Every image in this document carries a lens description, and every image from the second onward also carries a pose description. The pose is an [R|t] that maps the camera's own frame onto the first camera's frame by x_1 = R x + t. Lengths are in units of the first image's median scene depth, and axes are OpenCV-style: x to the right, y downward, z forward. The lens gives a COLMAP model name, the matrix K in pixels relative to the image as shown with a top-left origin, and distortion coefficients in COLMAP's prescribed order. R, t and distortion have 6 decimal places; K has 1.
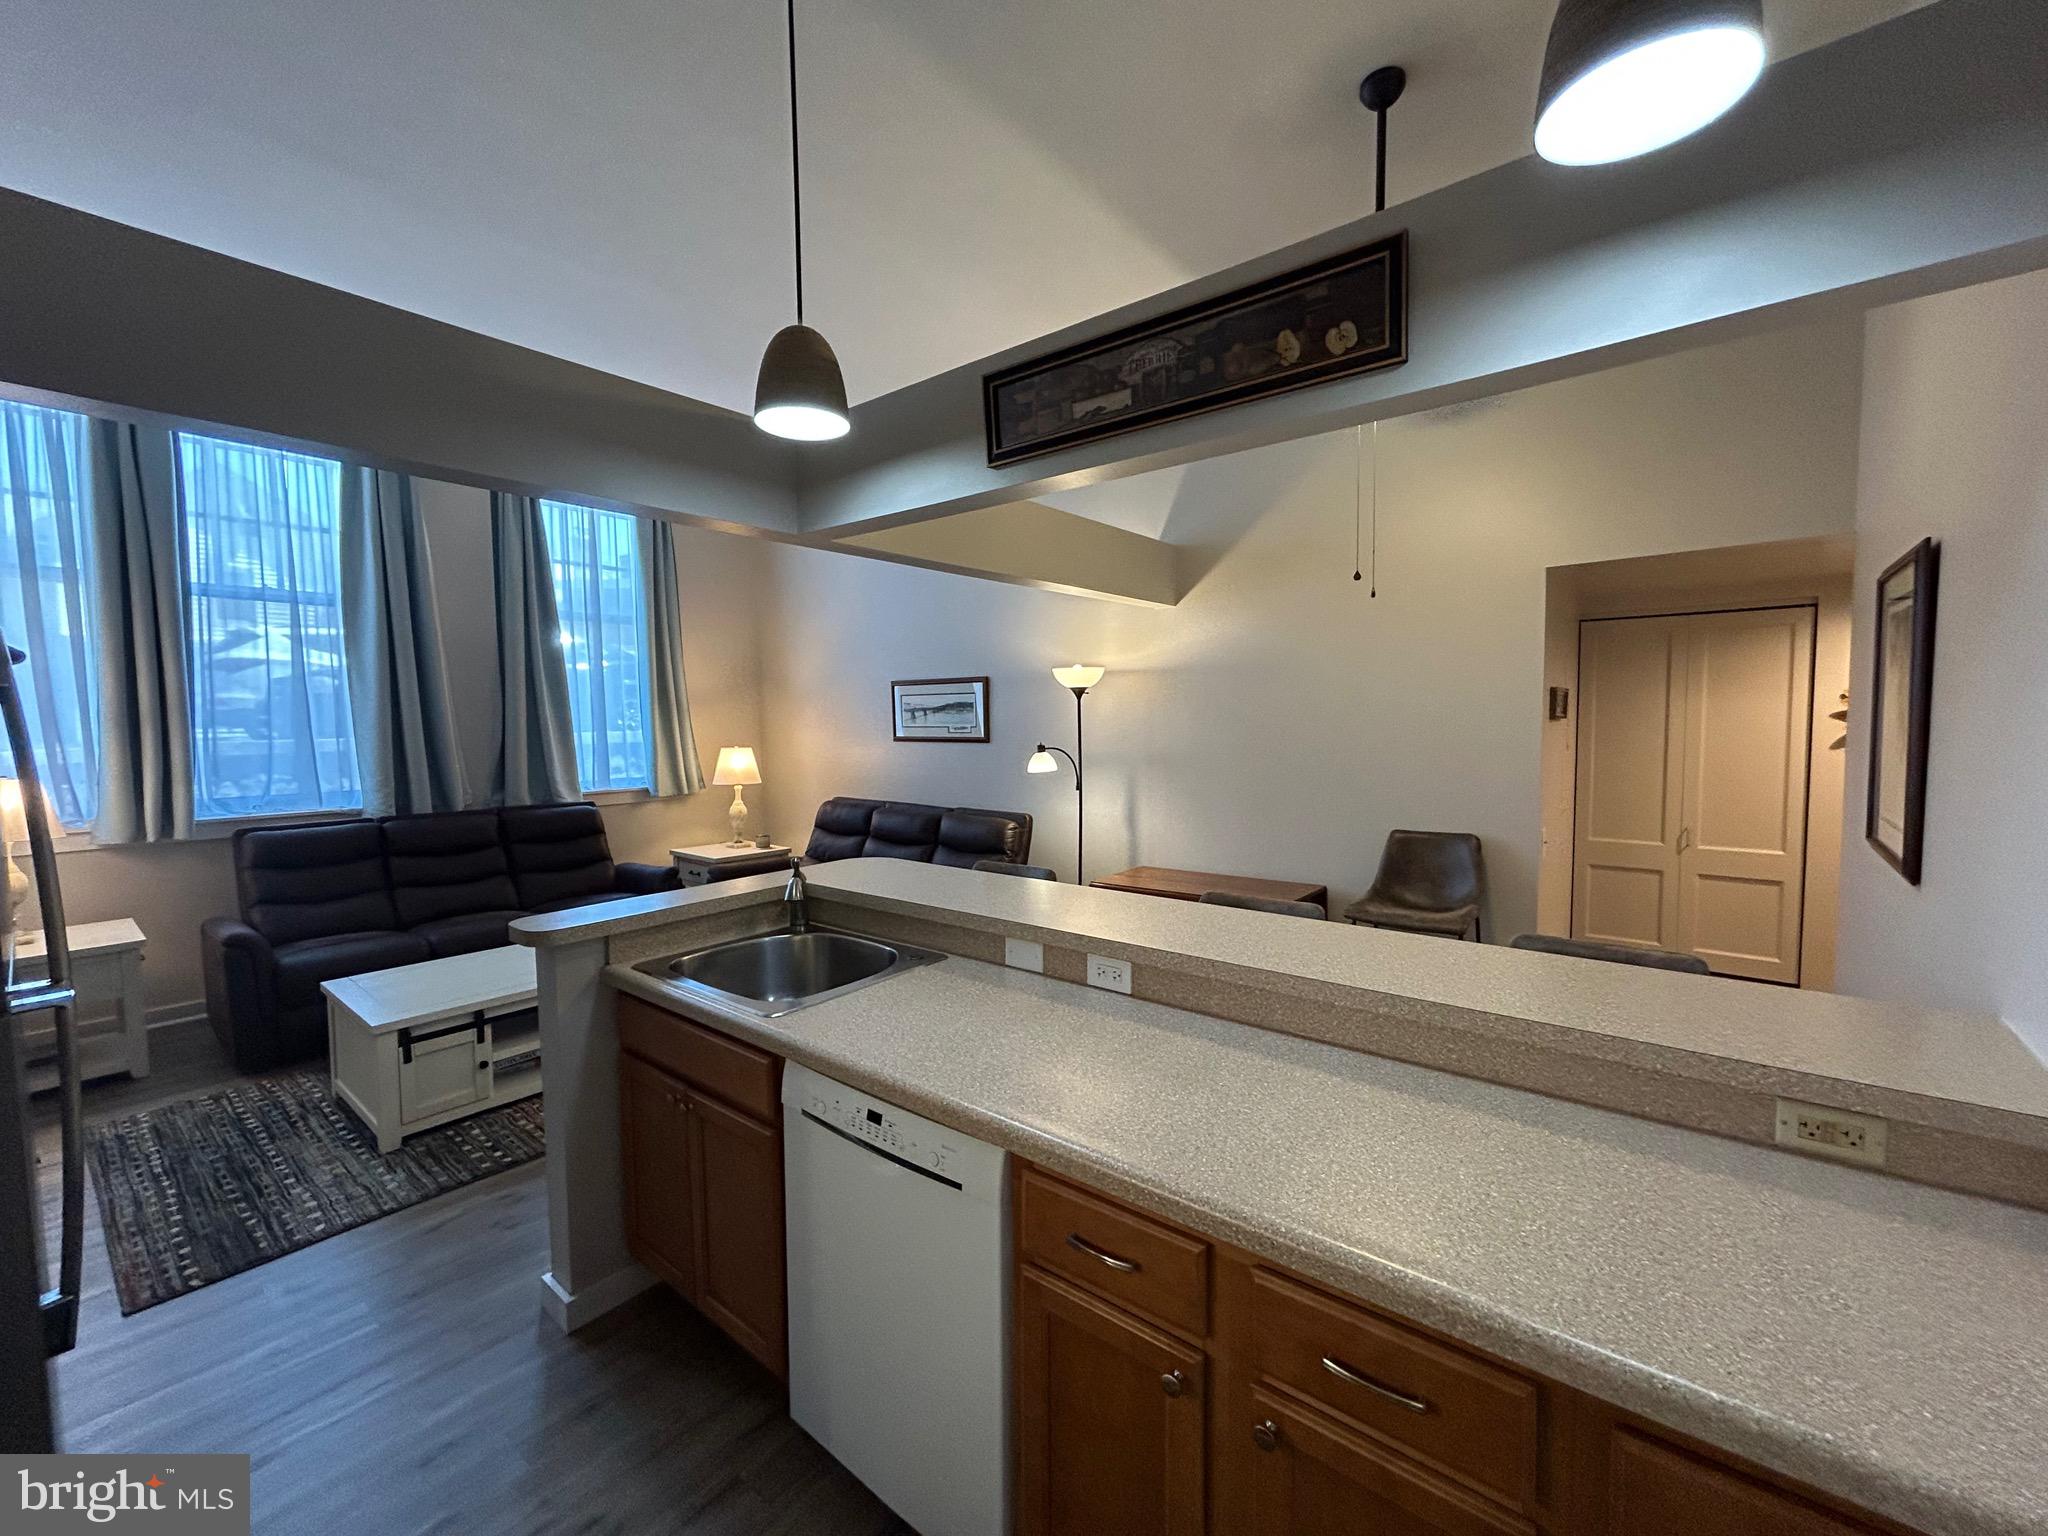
lens RADIAL K [[827.6, 0, 1022.6], [0, 827.6, 765.3], [0, 0, 1]] dist [-0.001844, 0.000085]
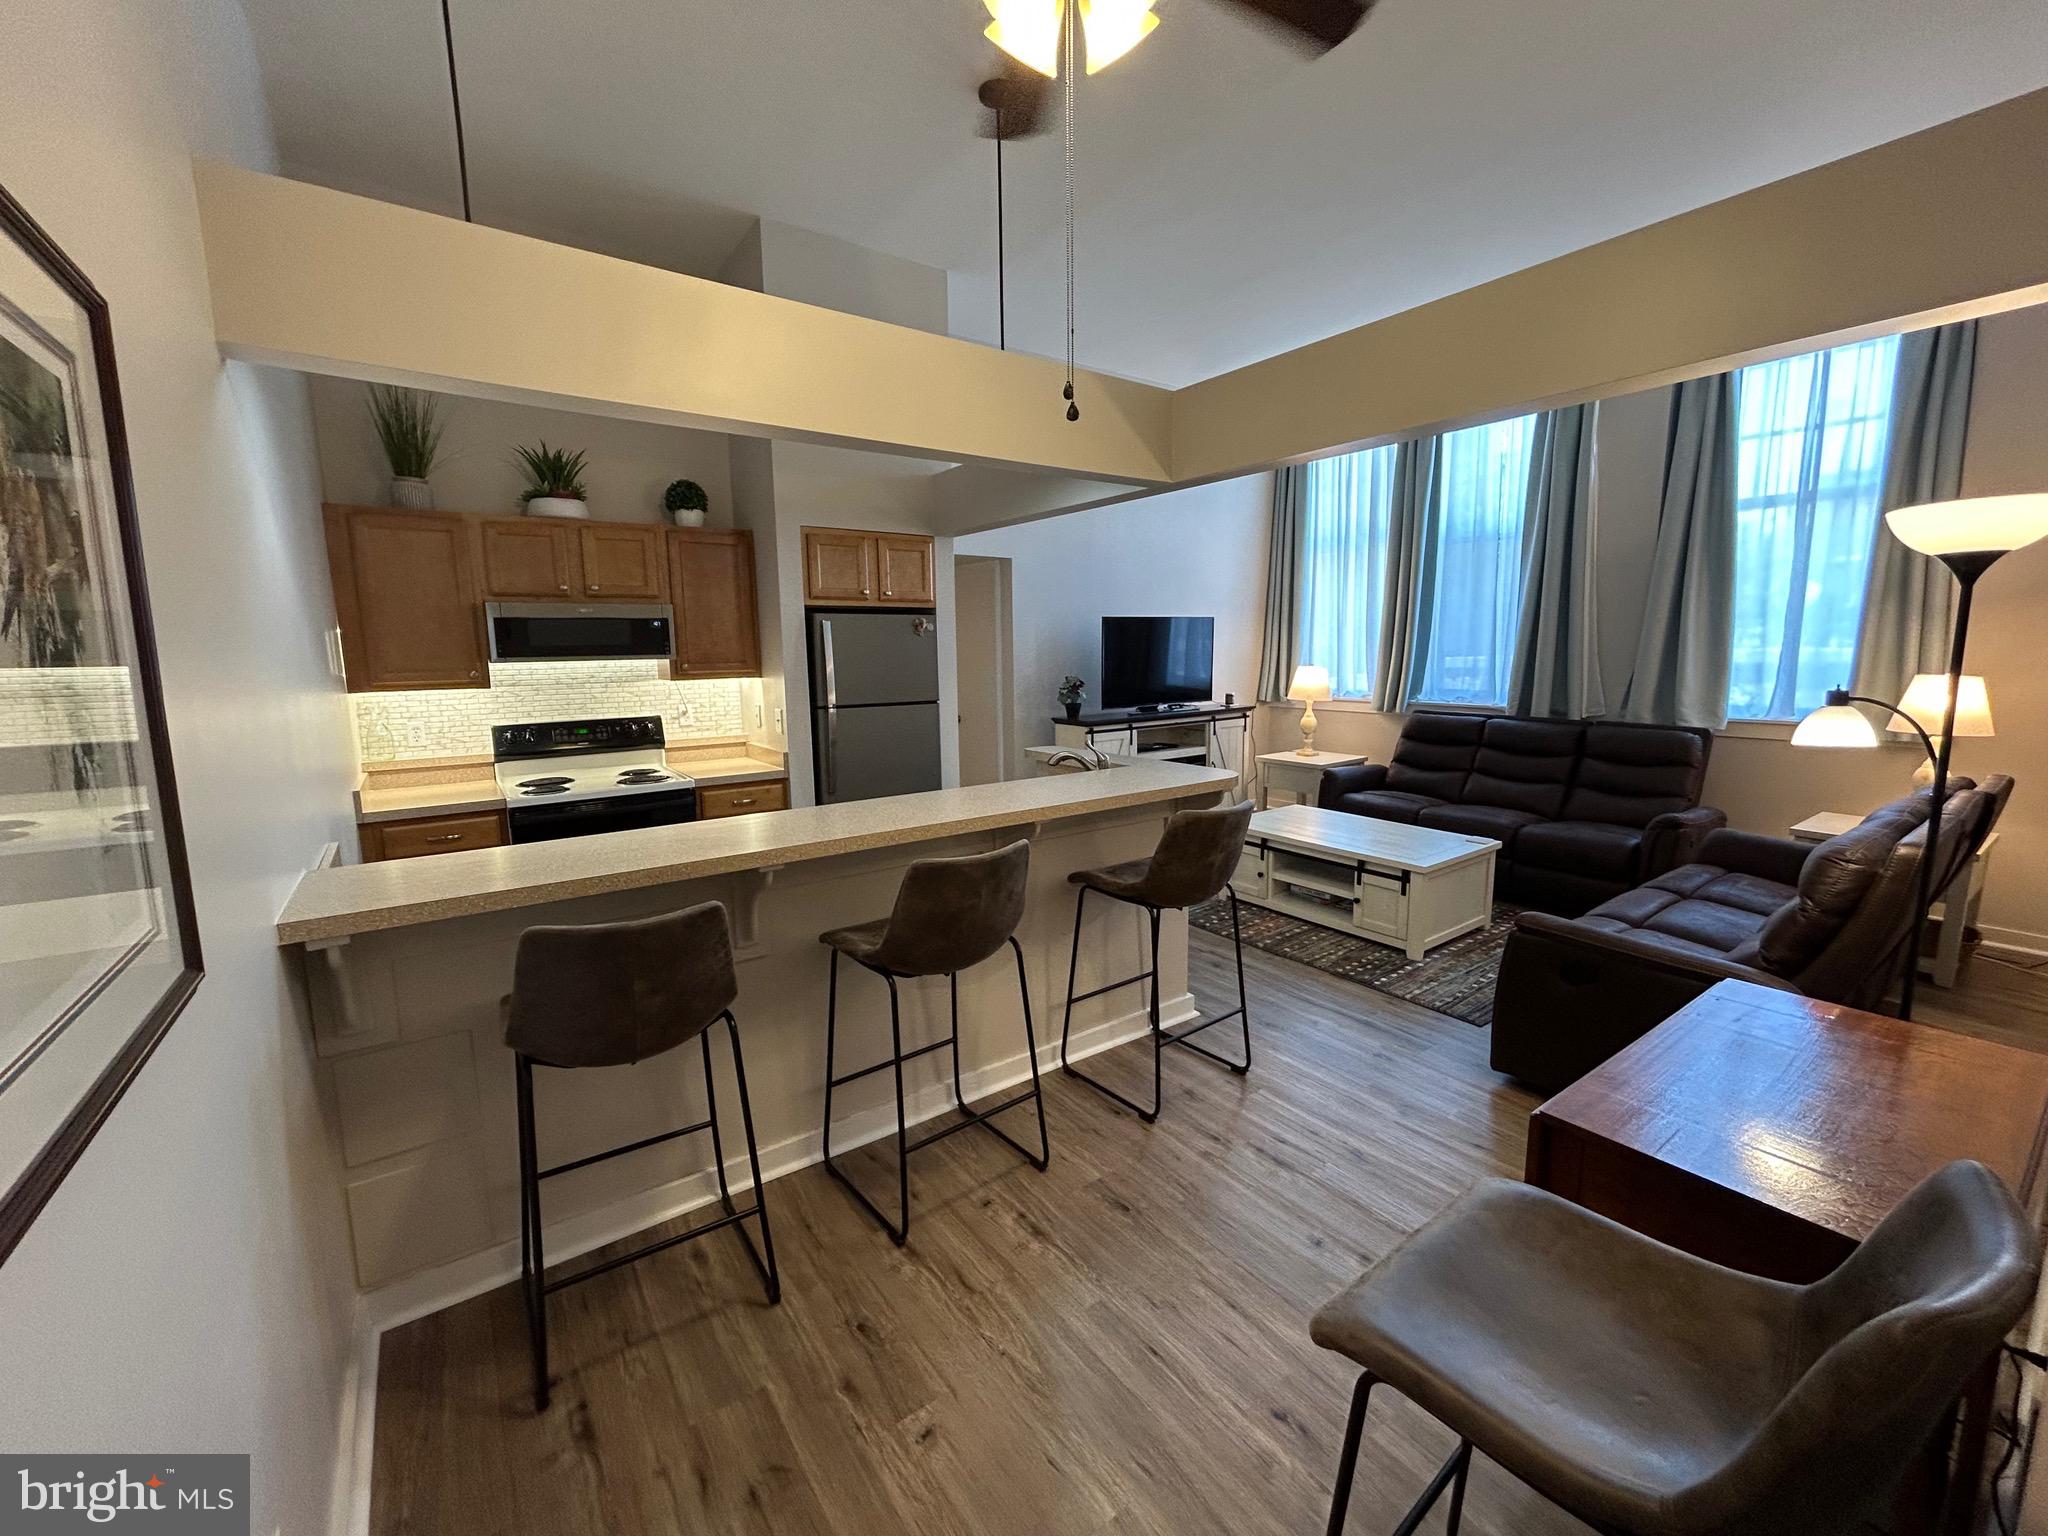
lens RADIAL K [[830.3, 0, 1021.6], [0, 830.3, 764.9], [0, 0, 1]] dist [-0.000146, 0.000090]
pose [[-0.268806, 0.153854, -0.950827, 0.991909], [-0.041733, 0.984373, 0.171080, -0.075401], [0.962290, 0.085668, -0.258184, 1.145053]]
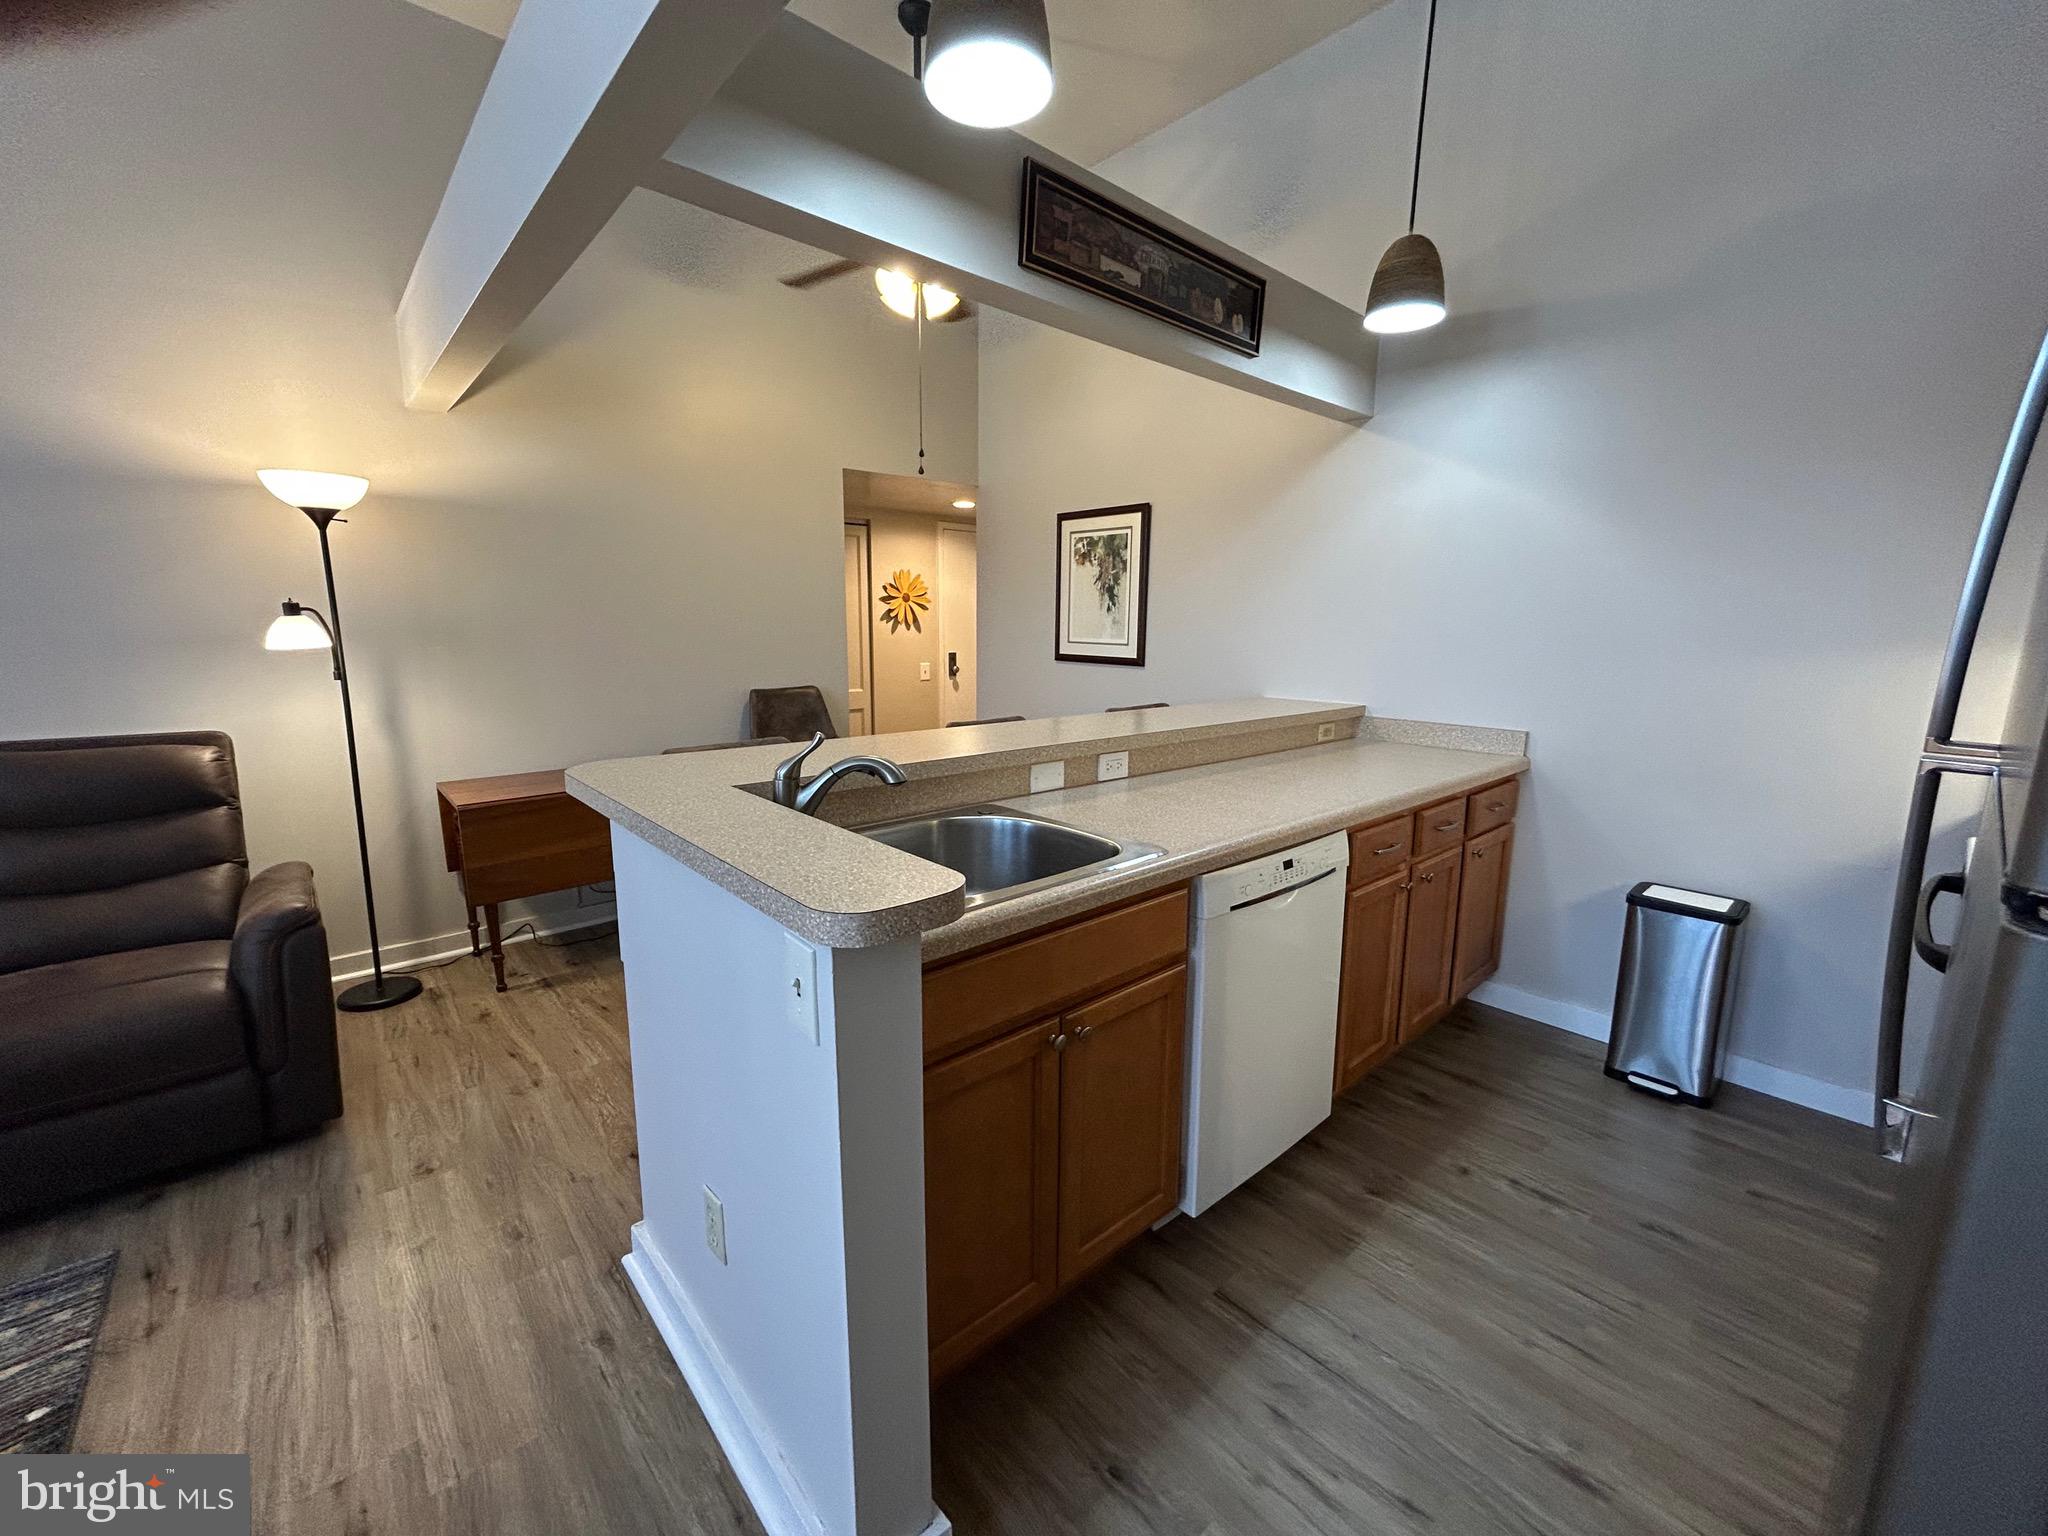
lens RADIAL K [[830.3, 0, 1021.6], [0, 830.3, 764.9], [0, 0, 1]] dist [-0.000146, 0.000090]
pose [[0.162400, -0.154265, 0.974592, -0.809002], [0.047861, 0.987772, 0.148376, 0.043736], [-0.985564, 0.022549, 0.167797, 0.670633]]
